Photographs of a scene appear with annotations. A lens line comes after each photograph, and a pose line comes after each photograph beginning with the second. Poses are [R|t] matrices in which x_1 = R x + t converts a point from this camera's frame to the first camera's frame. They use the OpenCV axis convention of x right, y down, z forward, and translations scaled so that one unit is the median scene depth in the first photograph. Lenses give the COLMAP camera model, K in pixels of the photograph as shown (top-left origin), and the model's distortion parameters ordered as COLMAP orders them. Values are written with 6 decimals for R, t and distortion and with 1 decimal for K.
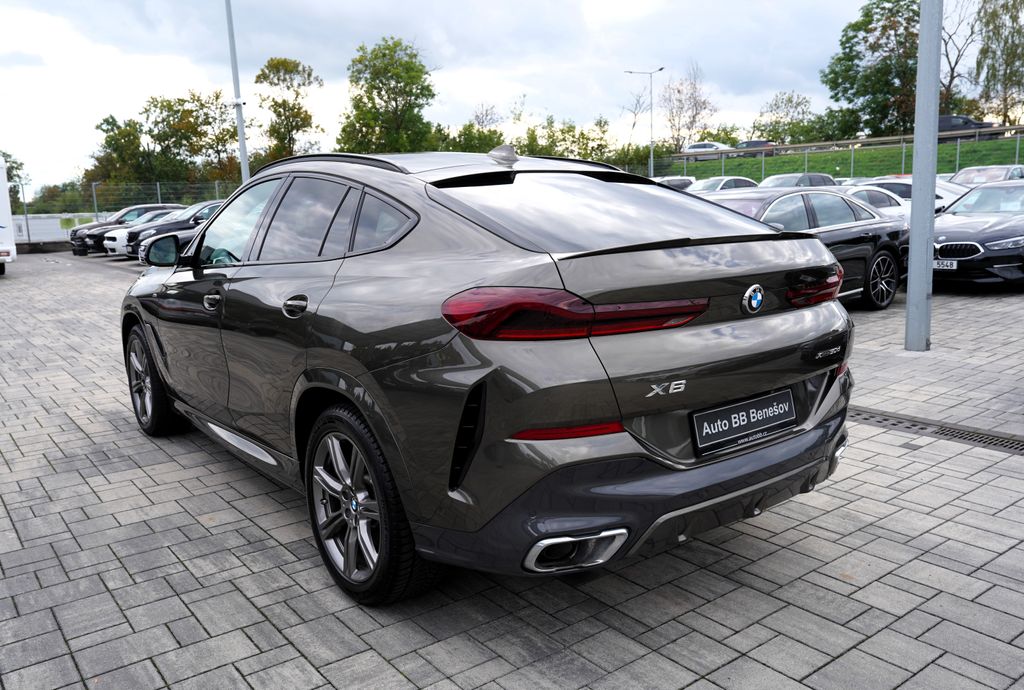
lens RADIAL K [[822.2, 0, 512.0], [0, 822.2, 345.0], [0, 0, 1]] dist [-0.073890, 0.116106]
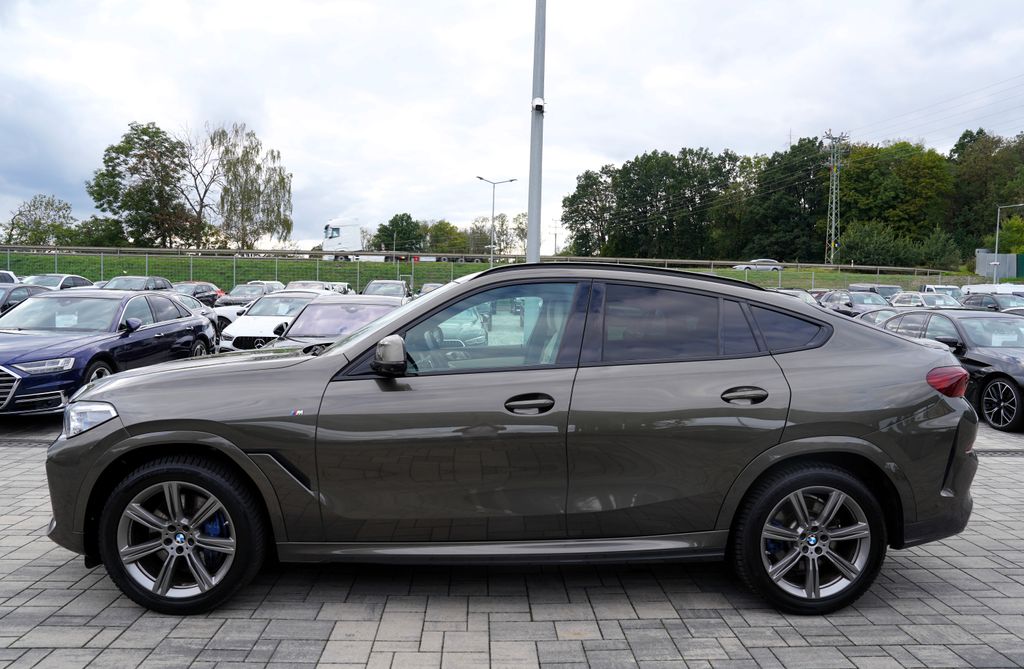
lens RADIAL K [[717.6, 0, 526.8], [0, 717.6, 308.9], [0, 0, 1]] dist [-0.098464, 0.075591]
pose [[0.560514, 0.034242, 0.827437, -0.057381], [0.104602, 0.988215, -0.111753, -0.003740], [-0.821512, 0.149191, 0.550327, 0.028929]]
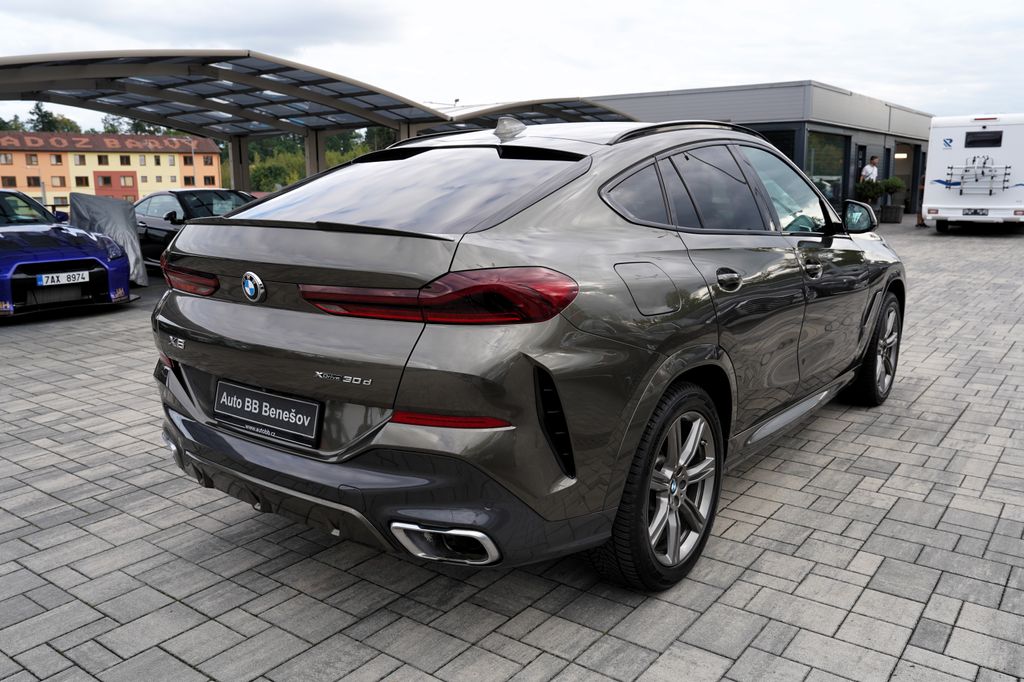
lens RADIAL K [[832.9, 0, 512.0], [0, 832.9, 341.0], [0, 0, 1]] dist [-0.056872, 0.066603]
pose [[0.272278, 0.205989, -0.939911, 0.047266], [-0.162645, 0.972614, 0.166040, -0.007421], [0.948373, 0.107663, 0.298325, 0.036357]]
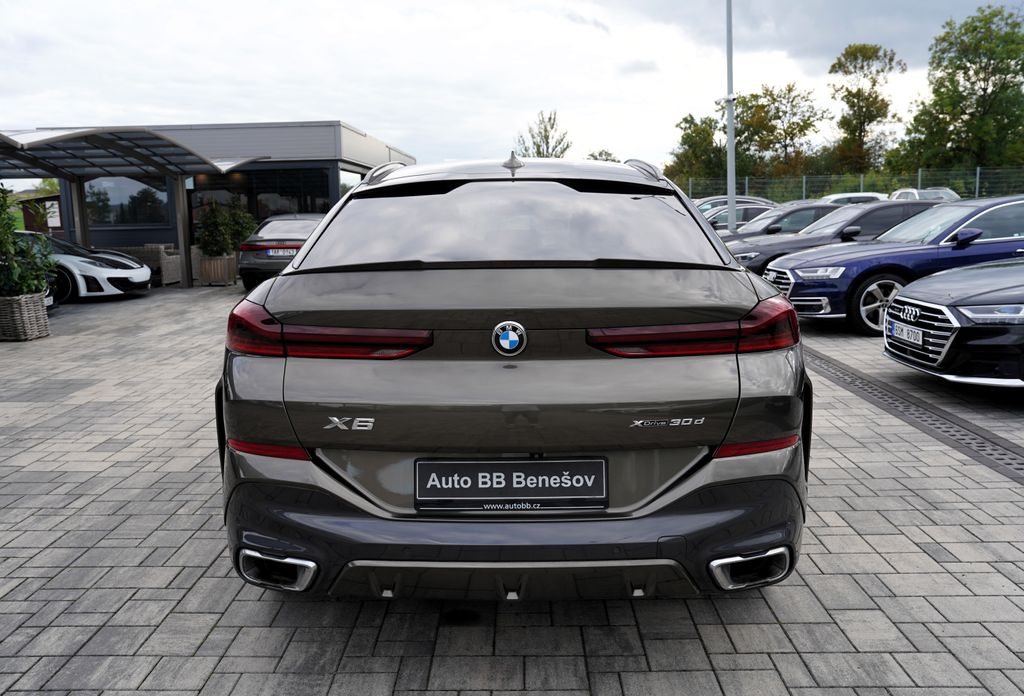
lens RADIAL K [[844.4, 0, 512.0], [0, 844.4, 348.0], [0, 0, 1]] dist [-0.090179, 0.130053]
pose [[0.786600, 0.112621, -0.607105, 0.029374], [-0.109377, 0.993091, 0.042509, -0.002994], [0.607698, 0.032965, 0.793484, 0.011973]]
